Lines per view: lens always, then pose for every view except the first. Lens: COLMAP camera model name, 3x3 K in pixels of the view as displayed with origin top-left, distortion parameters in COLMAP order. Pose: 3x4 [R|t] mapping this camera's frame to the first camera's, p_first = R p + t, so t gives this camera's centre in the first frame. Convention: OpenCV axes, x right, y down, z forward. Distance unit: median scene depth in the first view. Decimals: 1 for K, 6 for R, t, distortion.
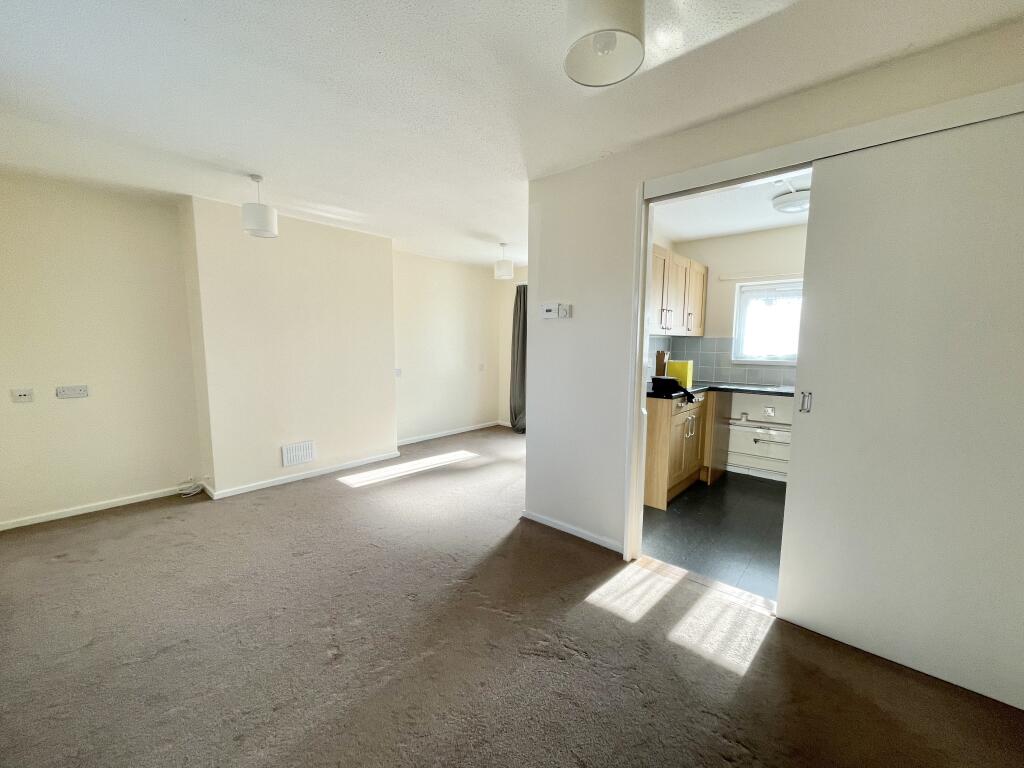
lens RADIAL K [[430.0, 0, 512.0], [0, 430.0, 384.0], [0, 0, 1]] dist [0.000082, 0.000020]
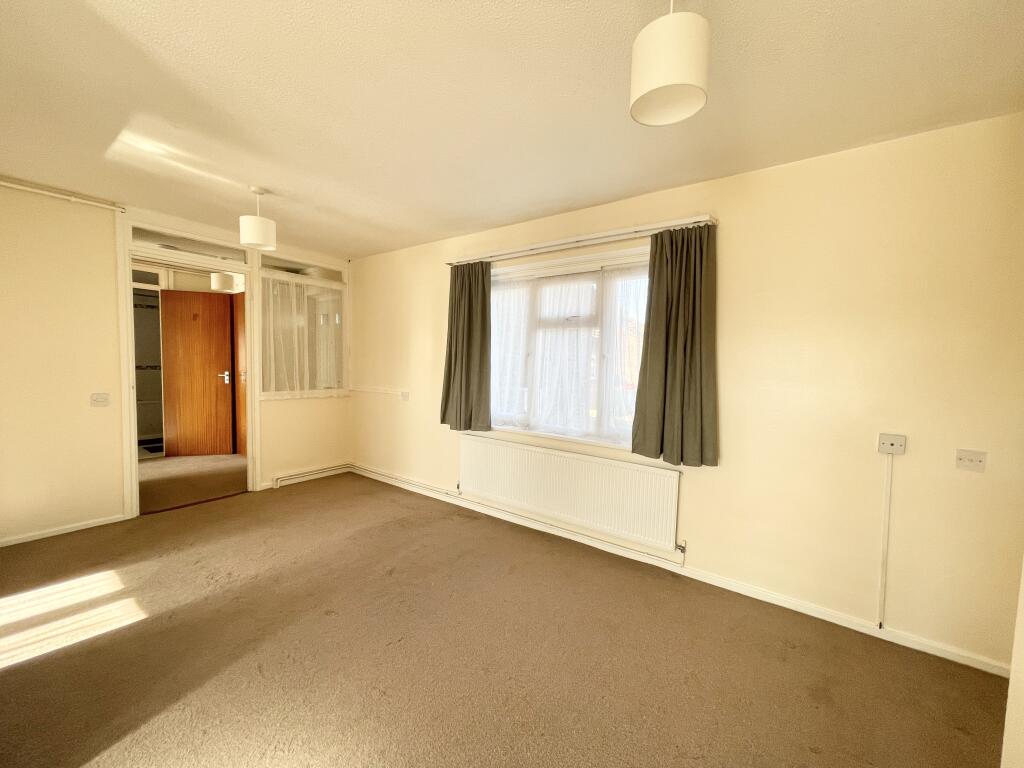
lens RADIAL K [[430.0, 0, 512.0], [0, 430.0, 384.0], [0, 0, 1]] dist [0.000082, 0.000020]
pose [[-0.996014, -0.016353, -0.087684, -0.595980], [-0.030050, 0.987101, 0.157250, -0.207376], [0.083982, 0.159258, -0.983658, 2.059101]]
